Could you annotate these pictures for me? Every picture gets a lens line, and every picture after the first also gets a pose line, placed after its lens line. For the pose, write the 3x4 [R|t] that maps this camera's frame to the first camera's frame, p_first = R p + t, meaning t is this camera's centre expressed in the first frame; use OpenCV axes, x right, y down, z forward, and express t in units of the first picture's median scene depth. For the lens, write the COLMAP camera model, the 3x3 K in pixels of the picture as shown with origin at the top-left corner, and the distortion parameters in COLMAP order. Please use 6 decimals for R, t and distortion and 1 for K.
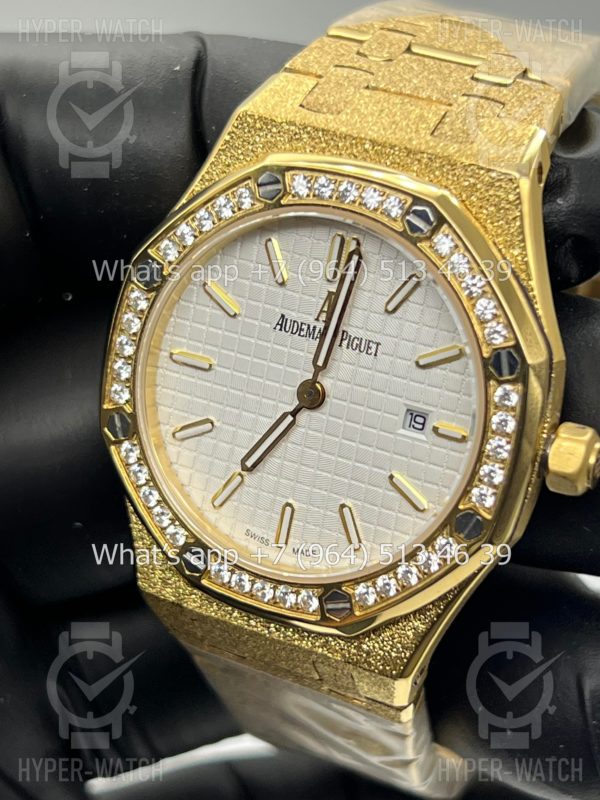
lens RADIAL K [[1872.5, 0, 302.7], [0, 1872.5, 404.4], [0, 0, 1]] dist [0.177125, 0.000000]
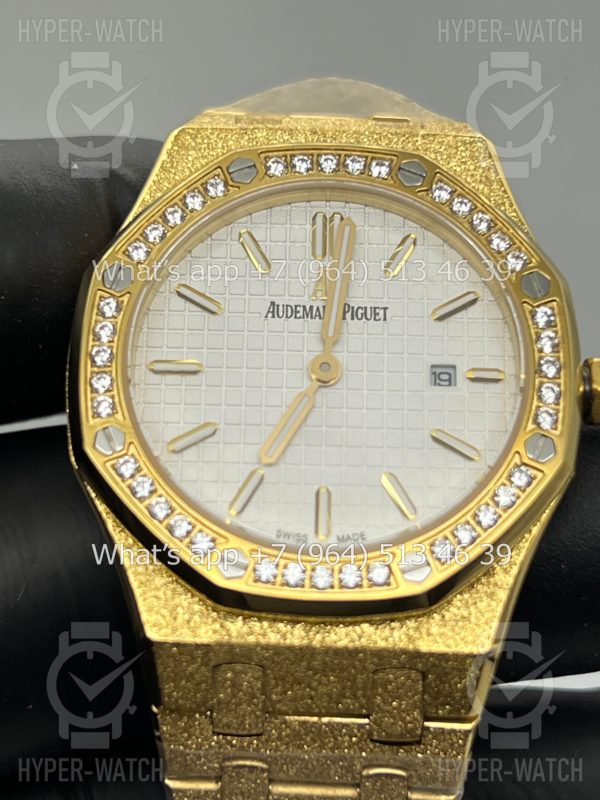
lens RADIAL K [[1872.5, 0, 303.3], [0, 1872.5, 399.4], [0, 0, 1]] dist [0.177125, 0.000000]
pose [[0.897151, -0.031643, 0.440589, -0.409732], [0.233106, 0.881153, -0.411377, 0.382652], [-0.375209, 0.471771, 0.797904, 0.274169]]
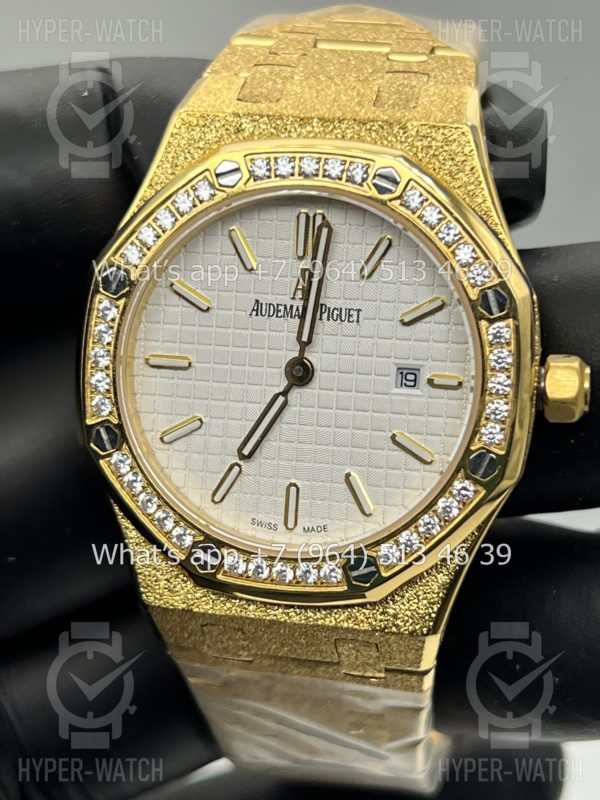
lens RADIAL K [[1872.5, 0, 297.8], [0, 1872.5, 401.8], [0, 0, 1]] dist [0.177125, 0.000000]
pose [[0.968326, -0.148663, 0.200609, -0.201323], [0.168733, 0.981826, -0.086874, 0.098363], [-0.184048, 0.117972, 0.975812, 0.012096]]
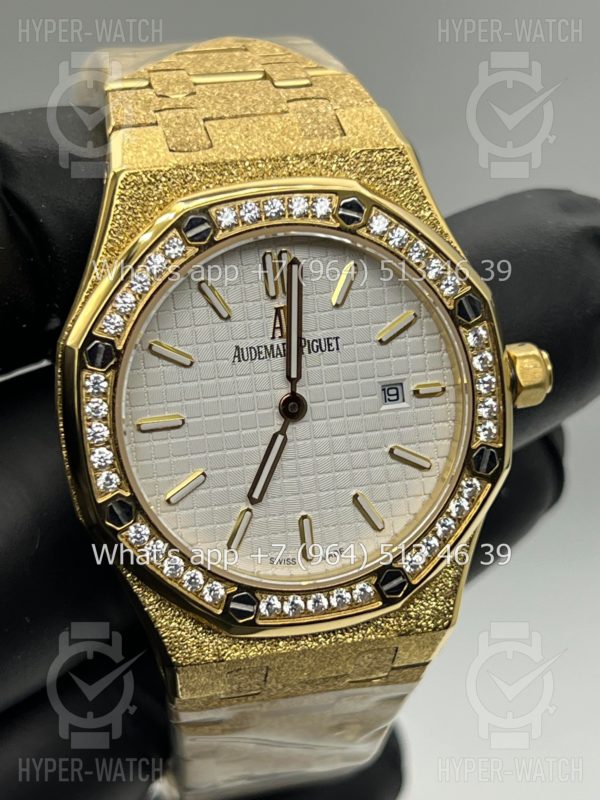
lens RADIAL K [[1872.5, 0, 295.7], [0, 1872.5, 406.3], [0, 0, 1]] dist [0.177125, 0.000000]
pose [[0.772570, -0.340273, 0.536050, -0.546140], [0.363137, 0.929355, 0.066571, -0.073969], [-0.520833, 0.143229, 0.841557, 0.127793]]
